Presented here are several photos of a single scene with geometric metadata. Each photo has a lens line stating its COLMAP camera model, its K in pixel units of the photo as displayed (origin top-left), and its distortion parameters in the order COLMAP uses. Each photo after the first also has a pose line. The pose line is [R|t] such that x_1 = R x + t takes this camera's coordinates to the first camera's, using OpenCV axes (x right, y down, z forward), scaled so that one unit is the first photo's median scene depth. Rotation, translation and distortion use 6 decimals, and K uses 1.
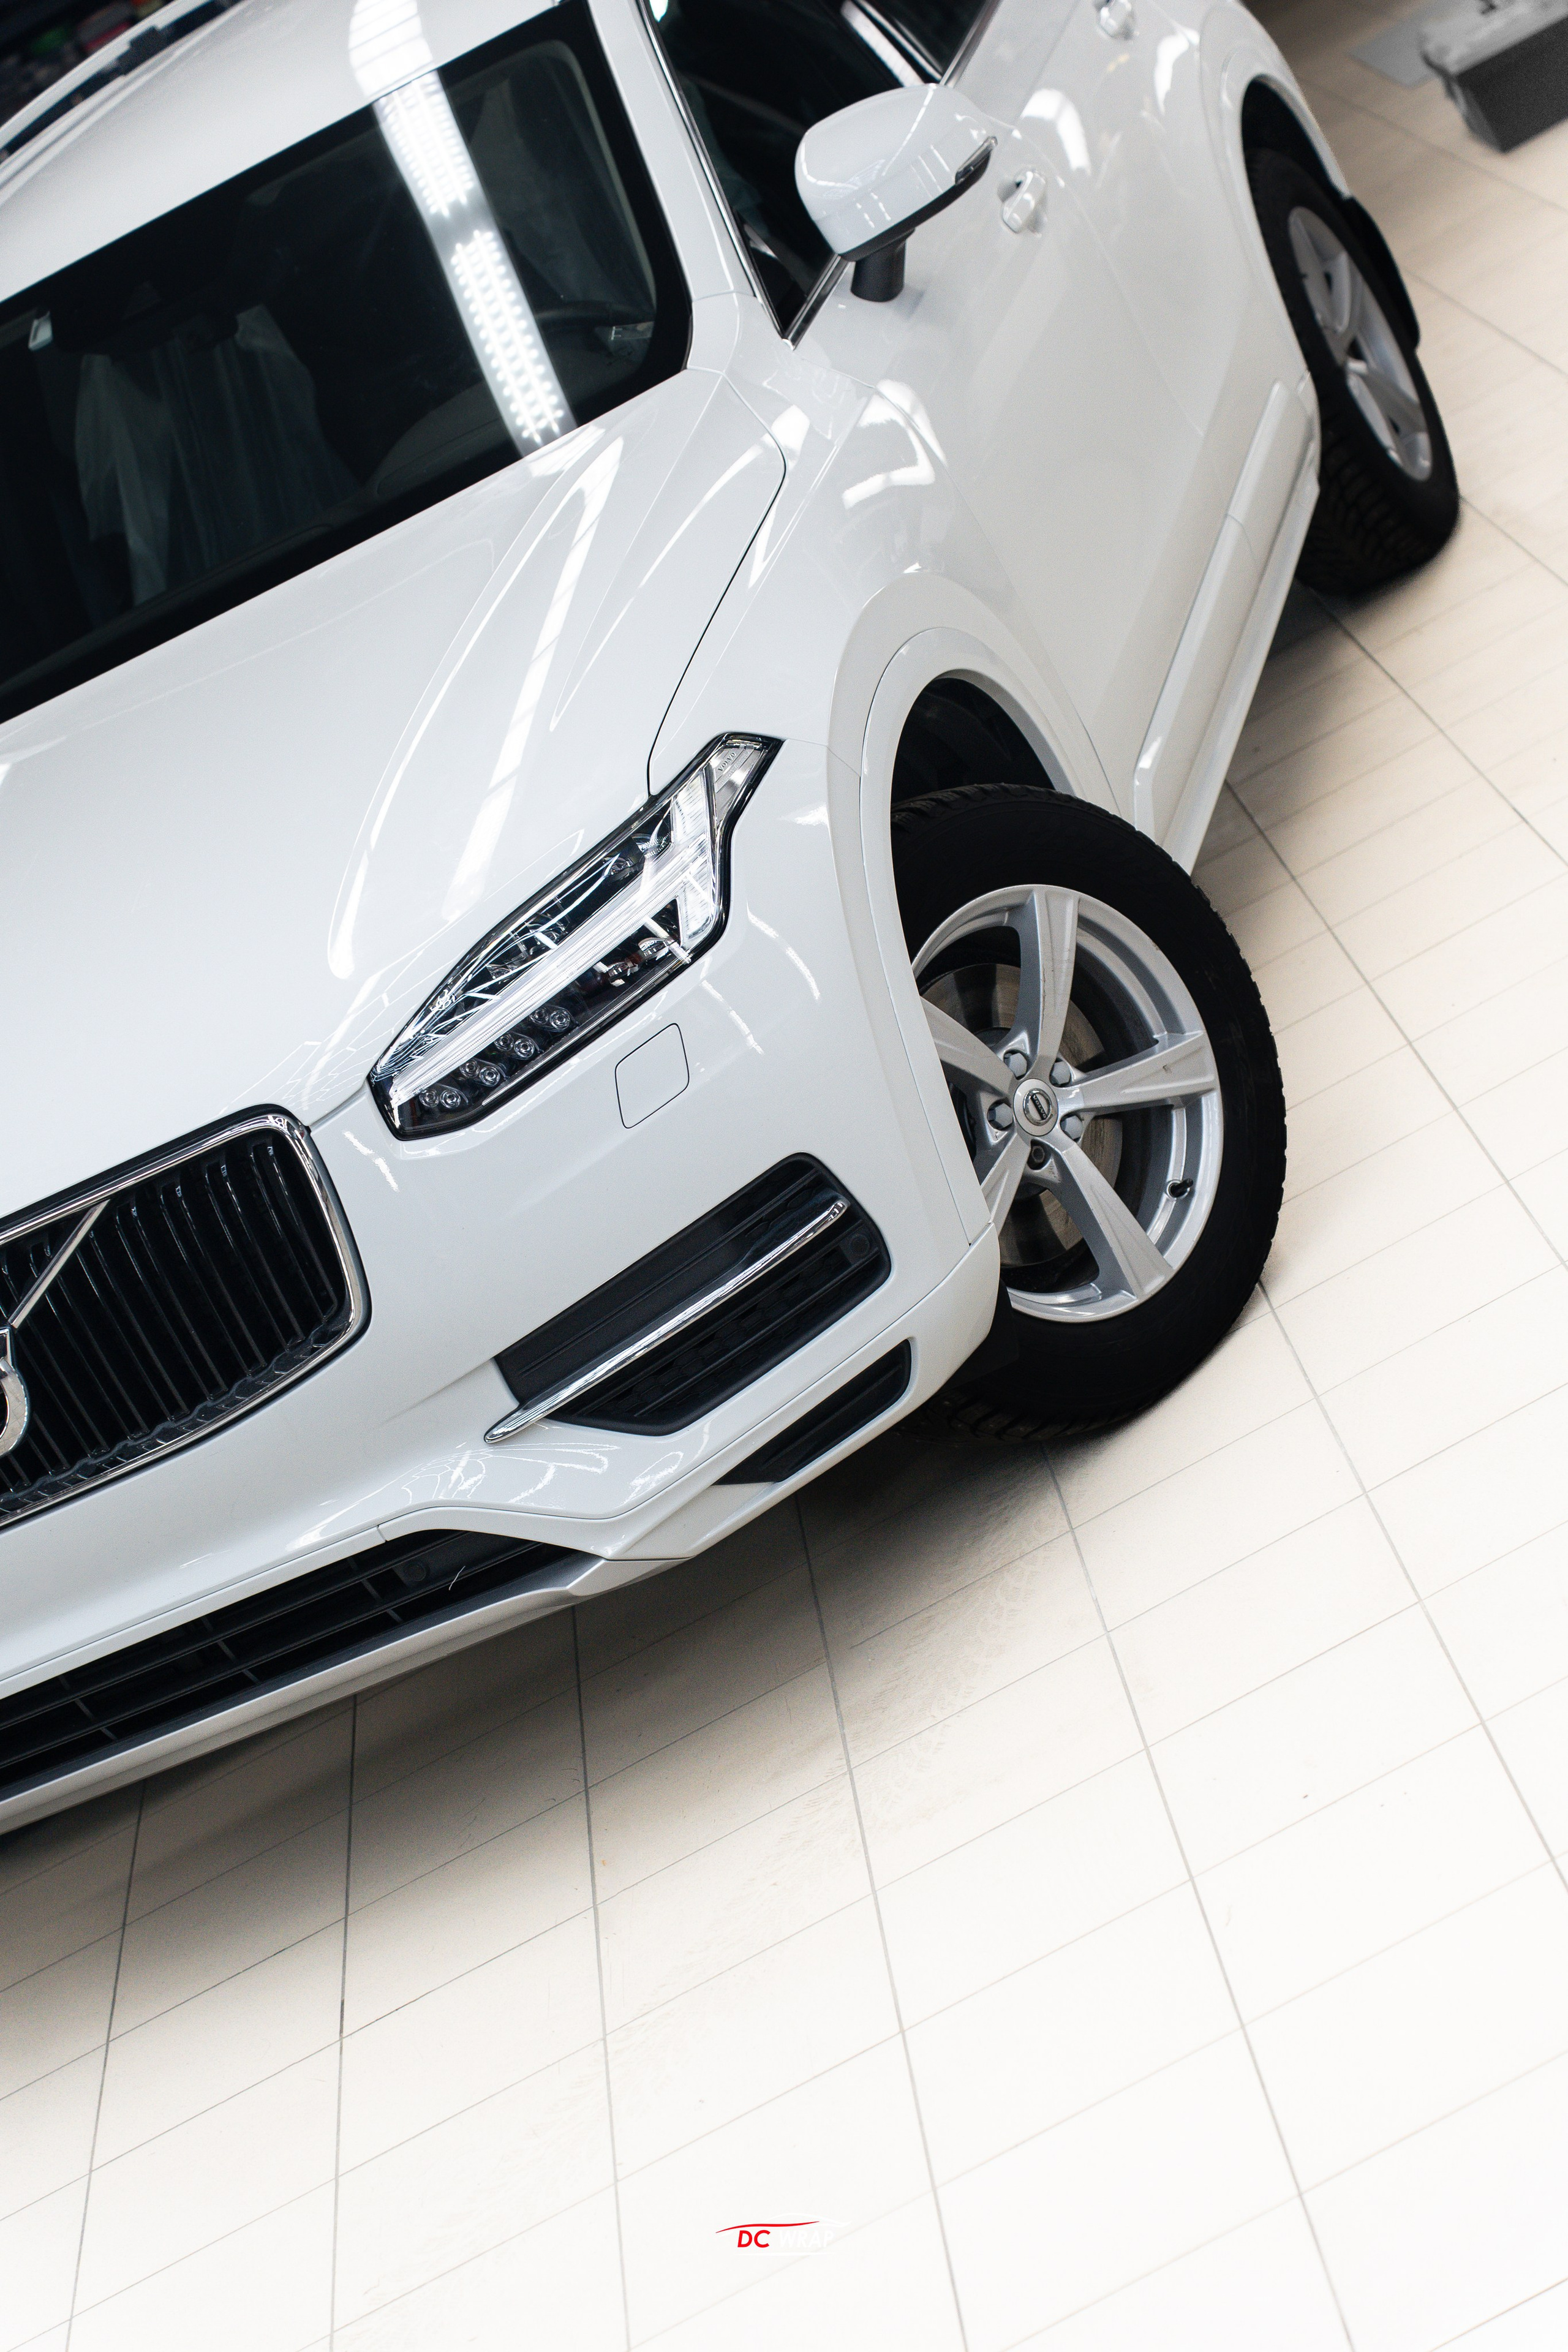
lens RADIAL K [[5085.4, 0, 828.2], [0, 5085.4, 1171.4], [0, 0, 1]] dist [0.019838, -0.216533]
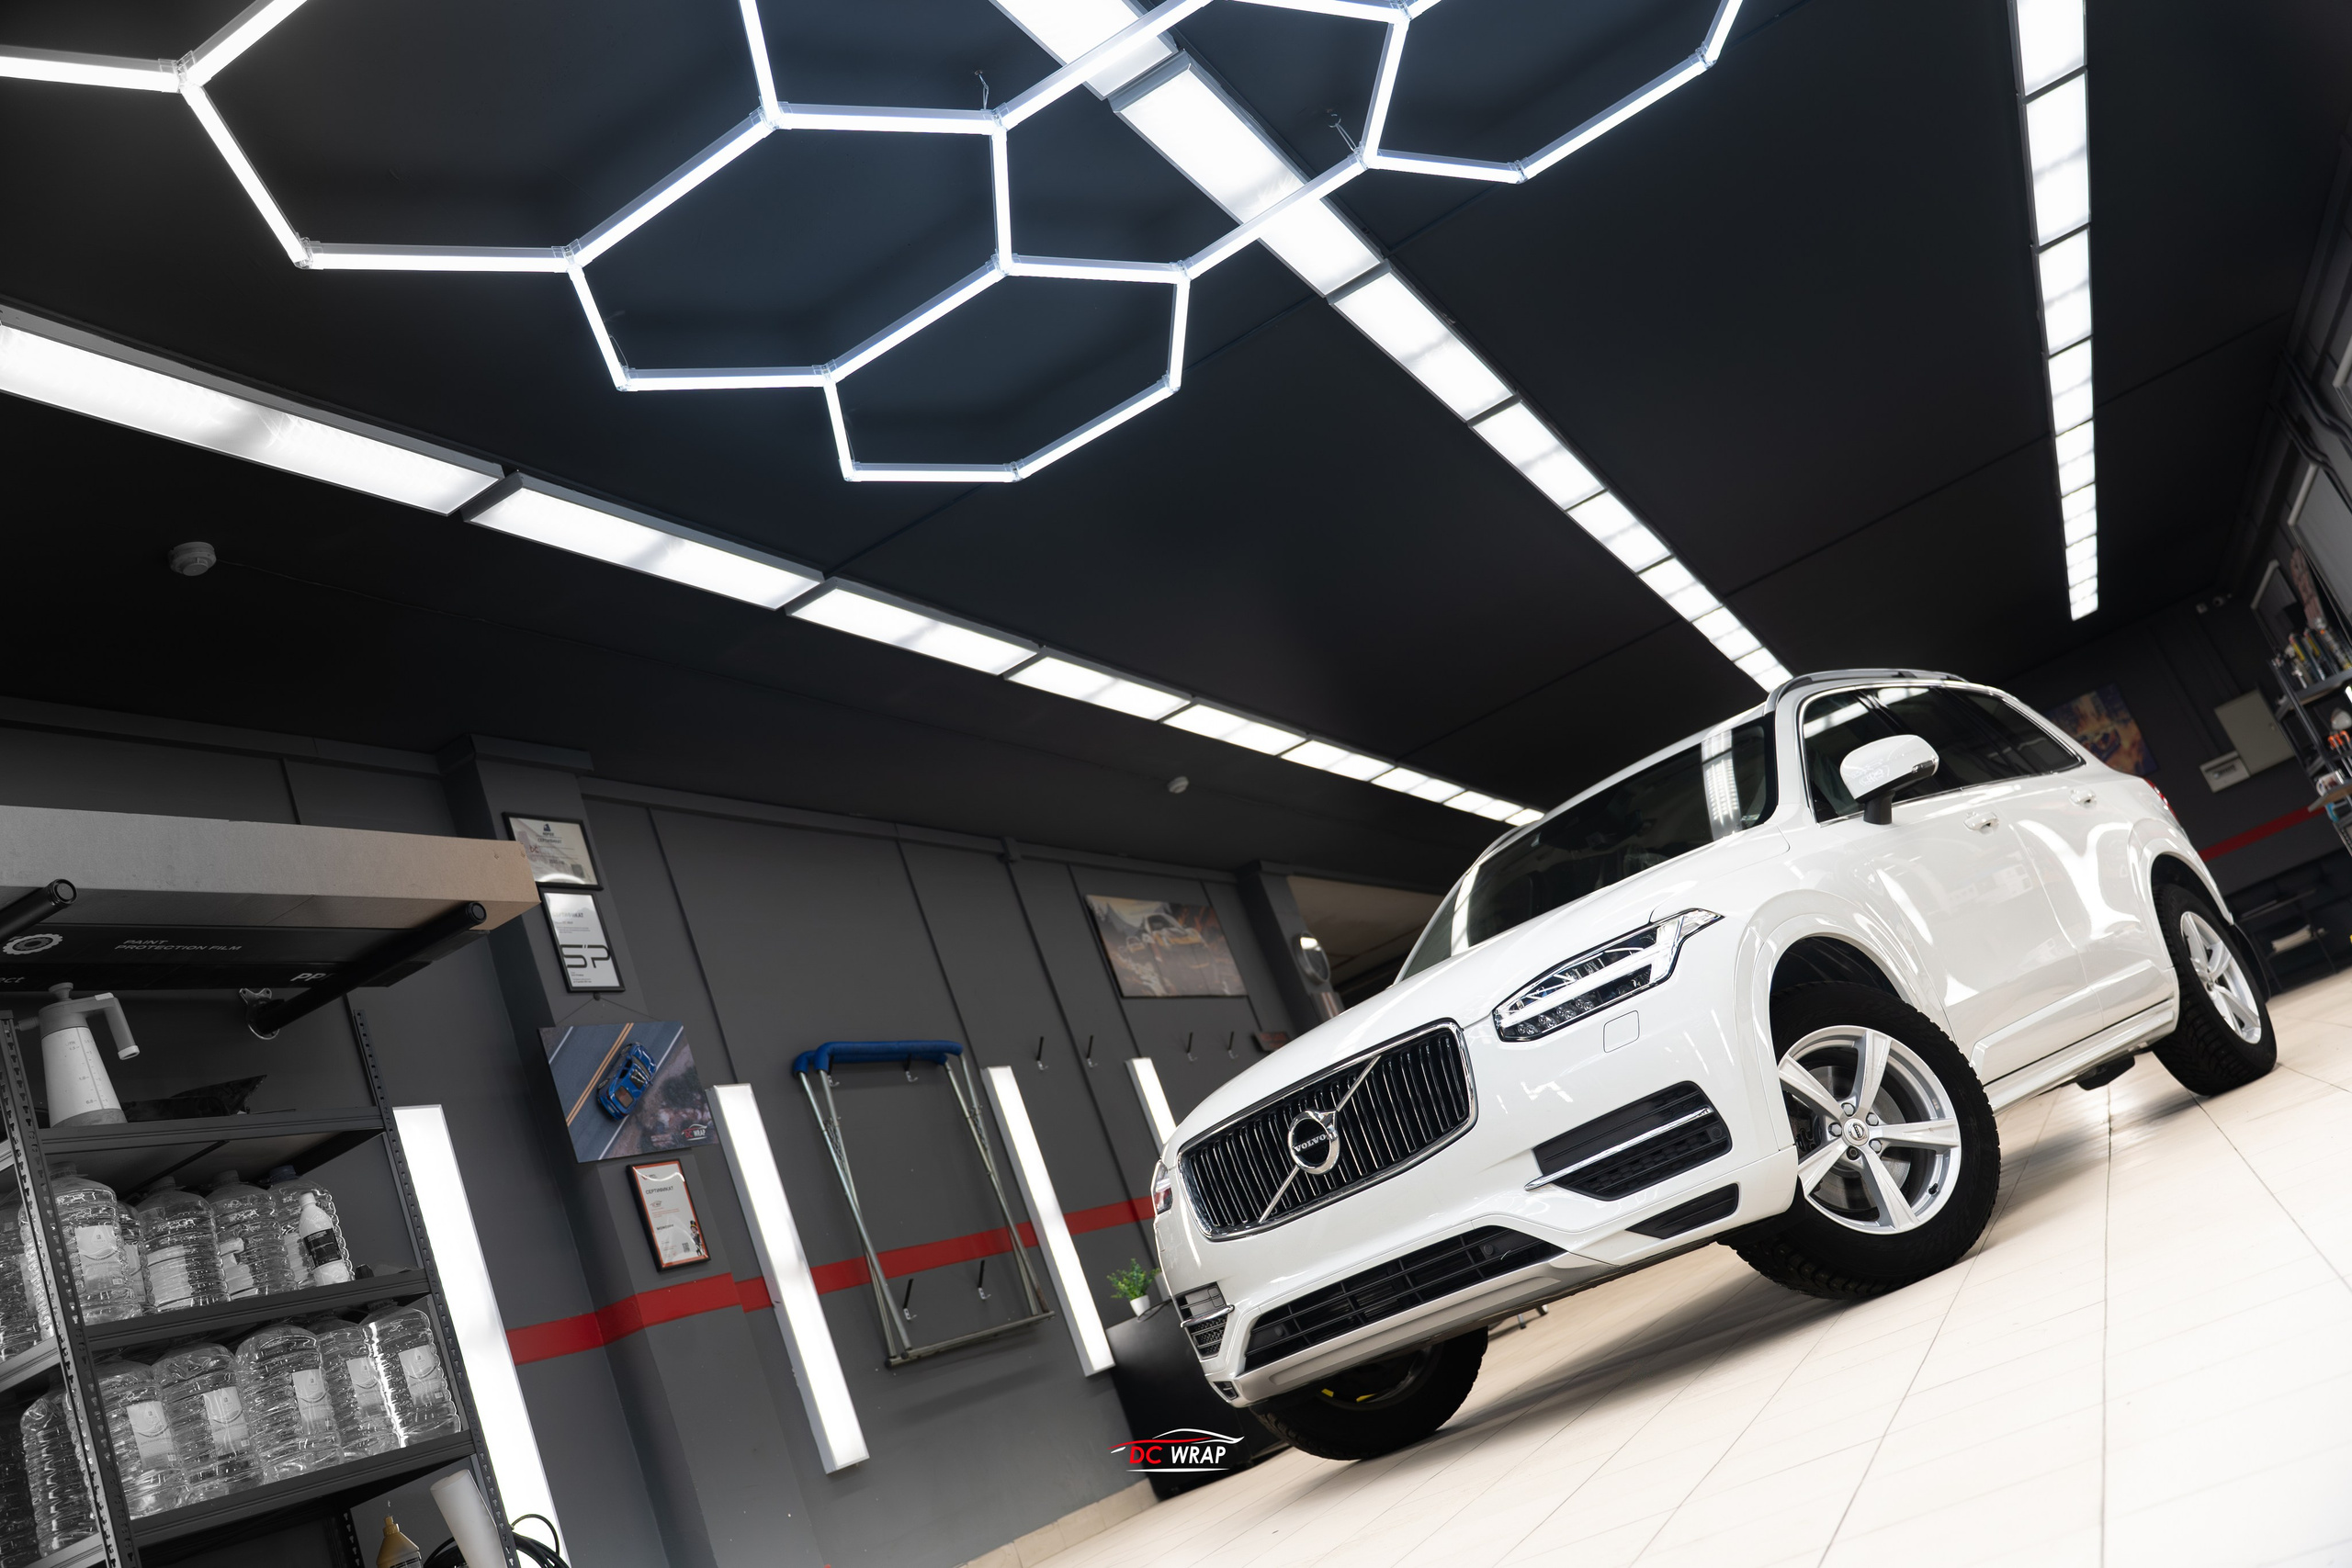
lens RADIAL K [[2073.4, 0, 1176.0], [0, 2073.4, 784.0], [0, 0, 1]] dist [-0.003627, -0.003810]
pose [[0.874323, 0.050073, -0.482754, 0.201217], [-0.223215, 0.924713, -0.308353, 0.180972], [0.430969, 0.377358, 0.819675, 0.129000]]
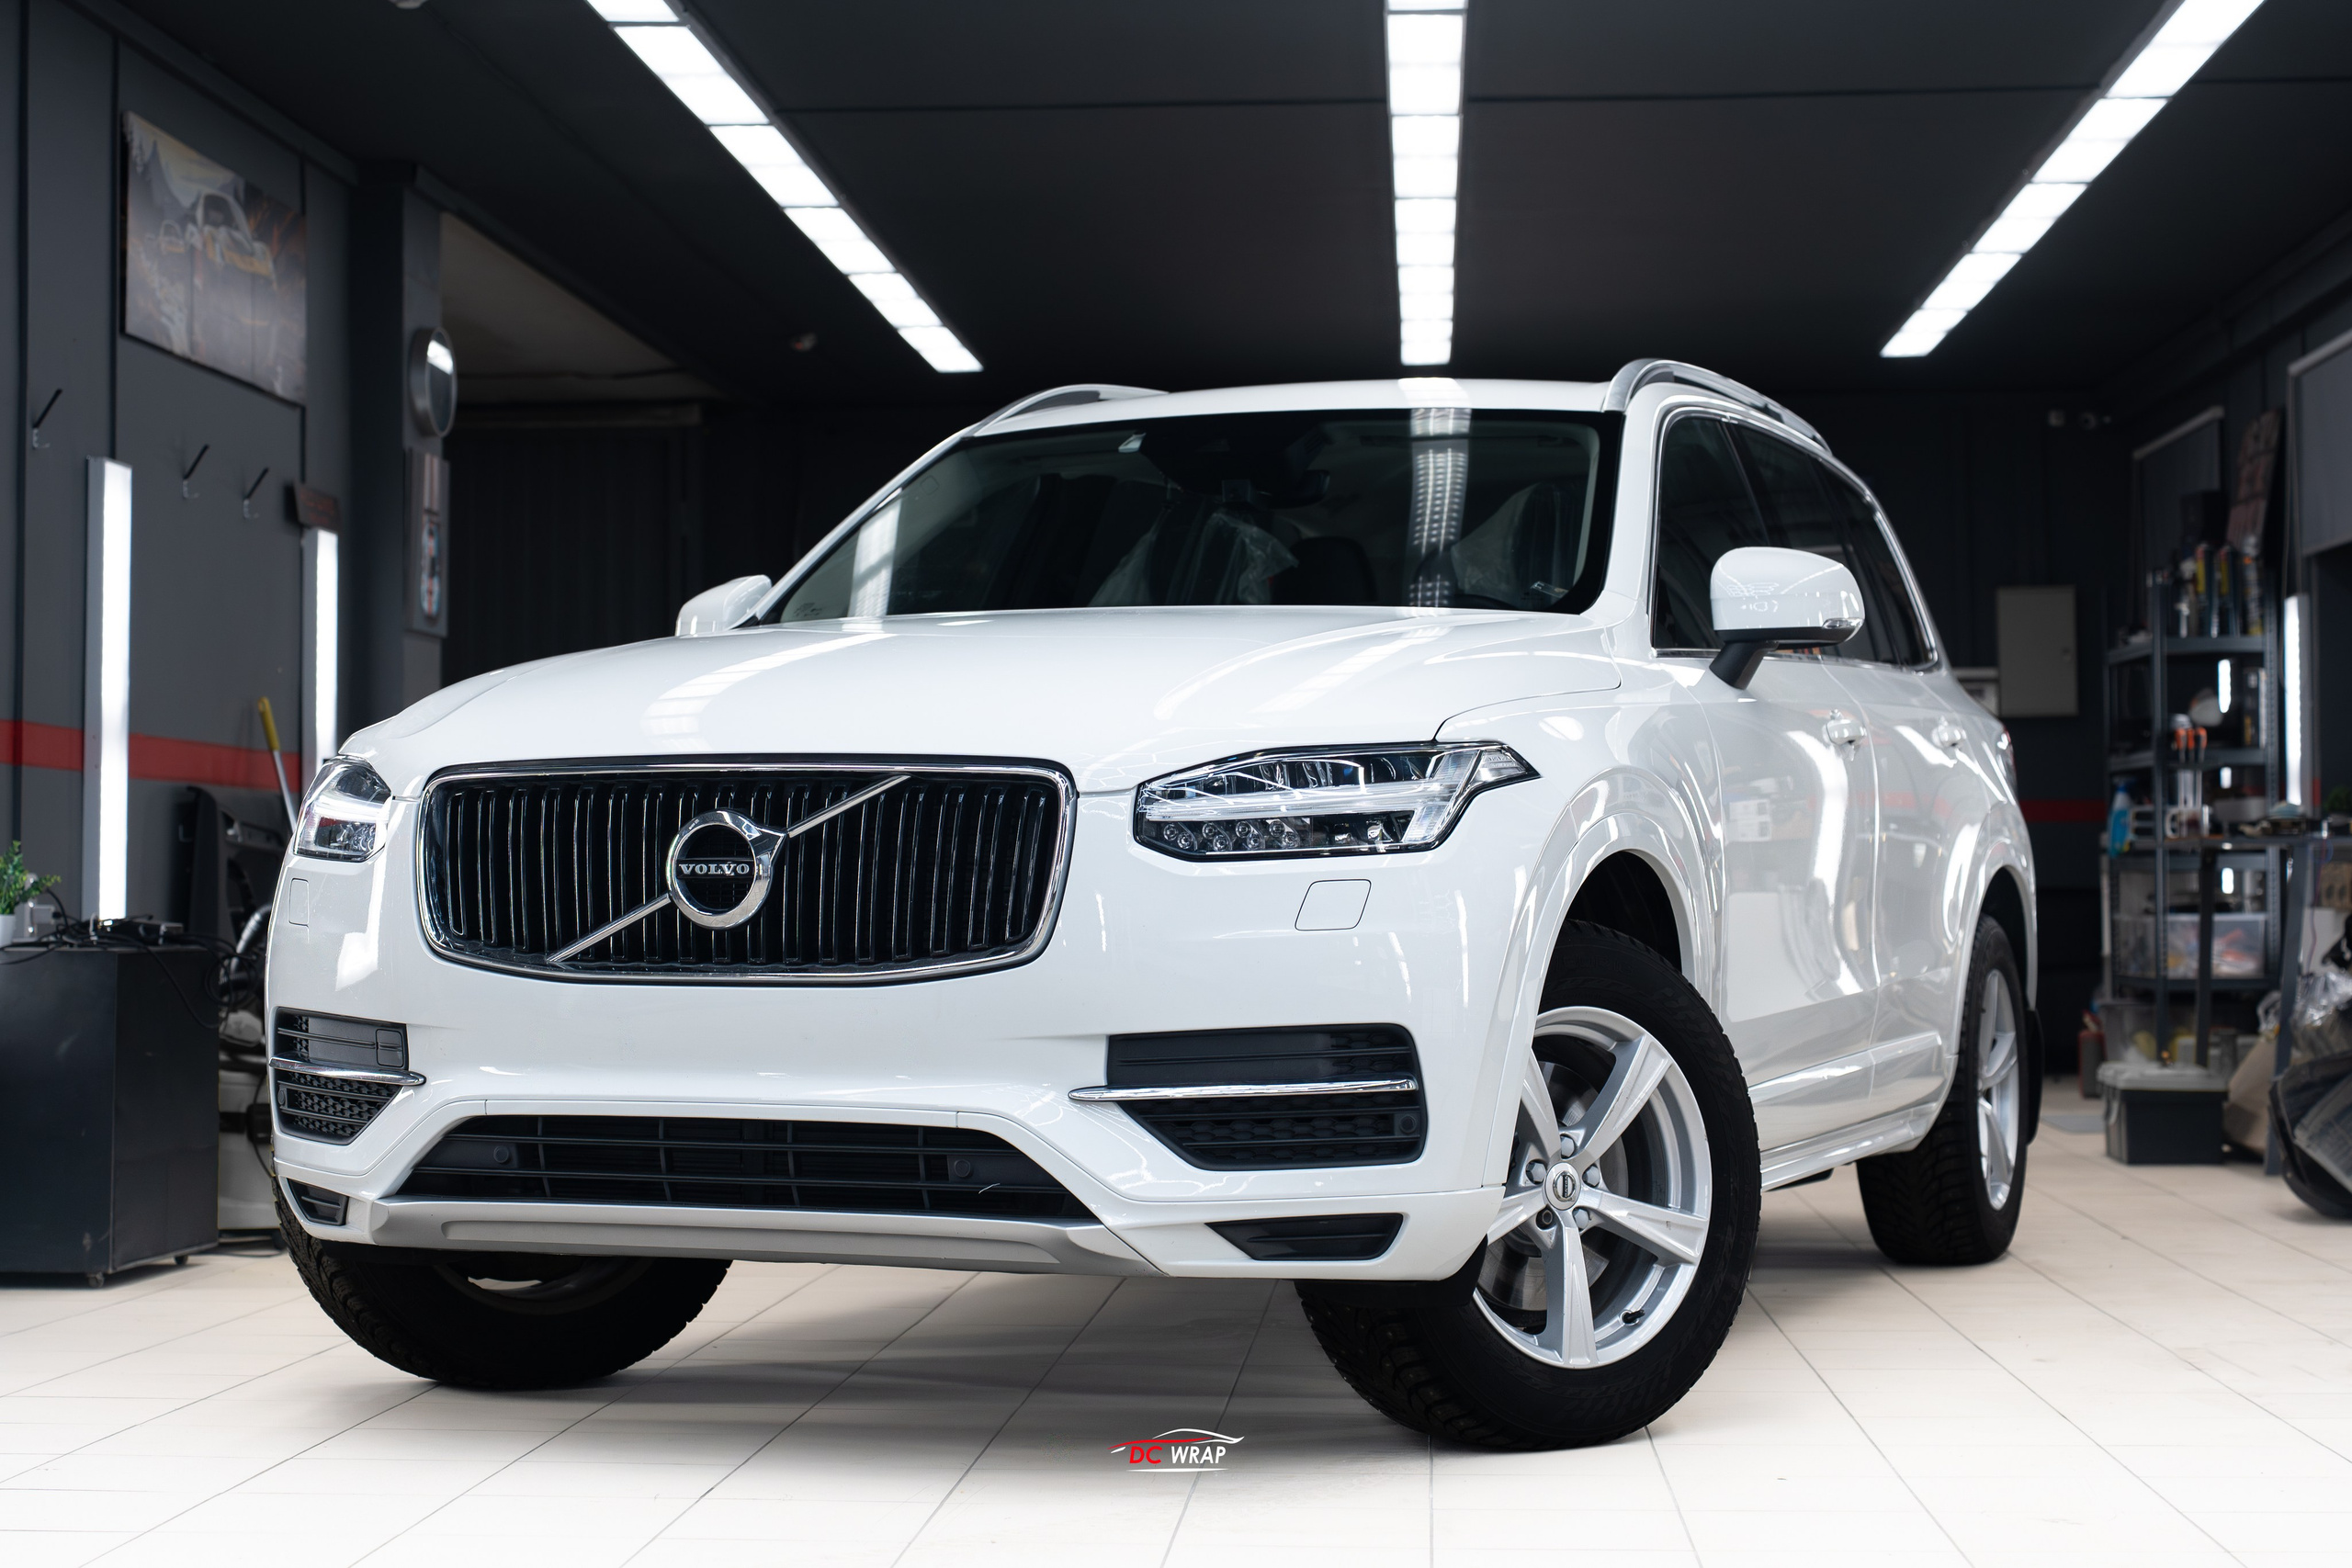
lens RADIAL K [[4096.5, 0, 1176.0], [0, 4096.5, 784.0], [0, 0, 1]] dist [0.008262, 0.039292]
pose [[0.868436, 0.475167, -0.141543, 0.053839], [-0.495571, 0.823229, -0.276955, 0.228511], [-0.015077, 0.310662, 0.950401, 0.033099]]
